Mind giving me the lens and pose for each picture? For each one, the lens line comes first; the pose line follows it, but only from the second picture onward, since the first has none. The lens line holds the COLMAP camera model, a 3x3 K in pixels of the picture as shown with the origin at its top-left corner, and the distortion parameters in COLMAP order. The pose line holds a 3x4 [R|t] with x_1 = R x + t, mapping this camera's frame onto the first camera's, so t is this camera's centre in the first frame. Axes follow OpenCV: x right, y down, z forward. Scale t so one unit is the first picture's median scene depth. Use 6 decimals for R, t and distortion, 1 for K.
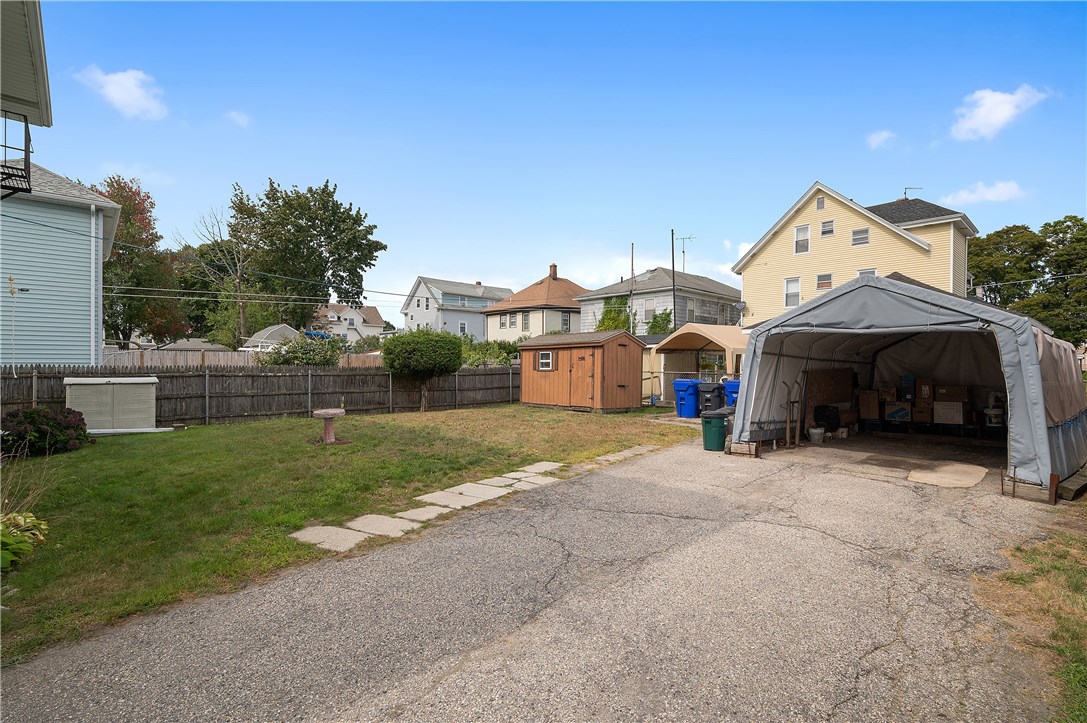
lens RADIAL K [[505.4, 0, 534.1], [0, 505.4, 365.3], [0, 0, 1]] dist [-0.001354, 0.000678]
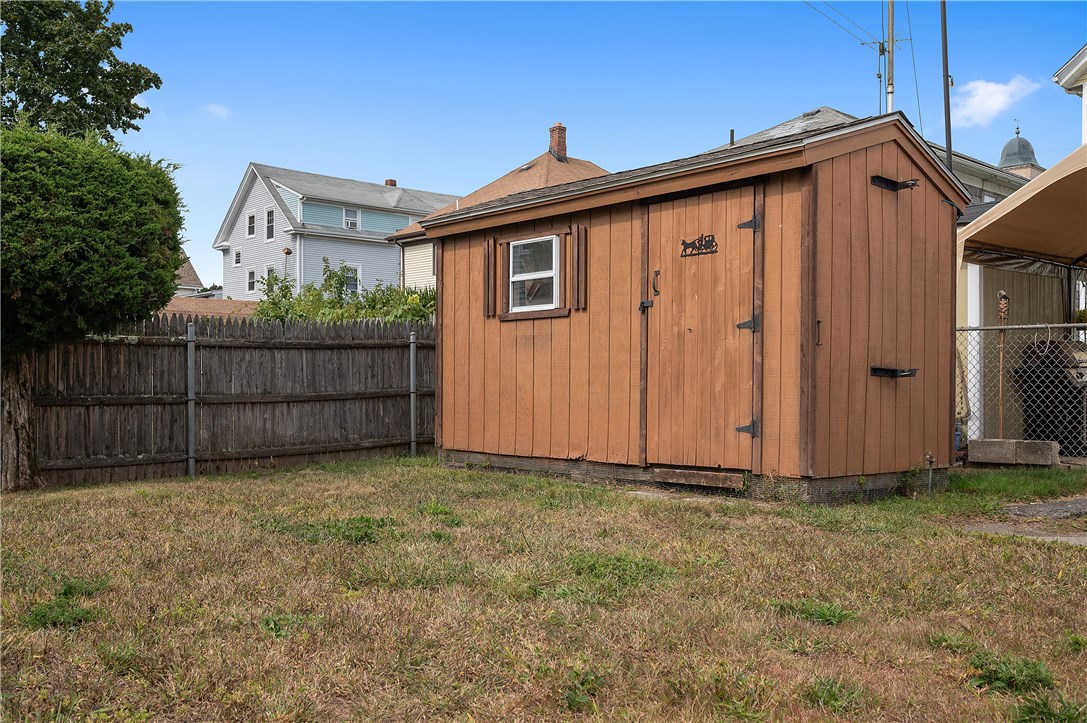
lens RADIAL K [[943.4, 0, 539.9], [0, 943.4, 367.3], [0, 0, 1]] dist [0.023247, 0.001423]
pose [[0.999798, -0.004437, 0.019602, 0.014090], [0.004675, 0.999915, -0.012133, 0.034896], [-0.019546, 0.012222, 0.999734, 0.478887]]
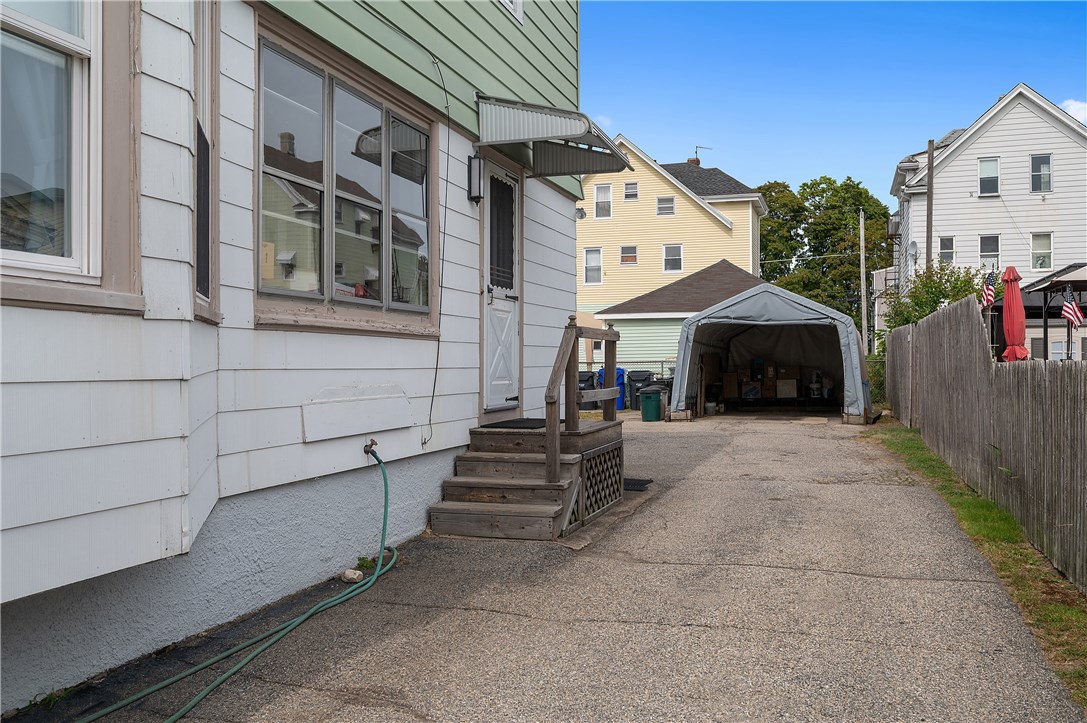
lens RADIAL K [[943.4, 0, 547.6], [0, 943.4, 362.5], [0, 0, 1]] dist [0.023247, 0.001423]
pose [[0.859691, -0.012077, 0.510671, -0.413570], [0.014325, 0.999897, -0.000470, 0.012121], [-0.510613, 0.007720, 0.859776, -0.326528]]
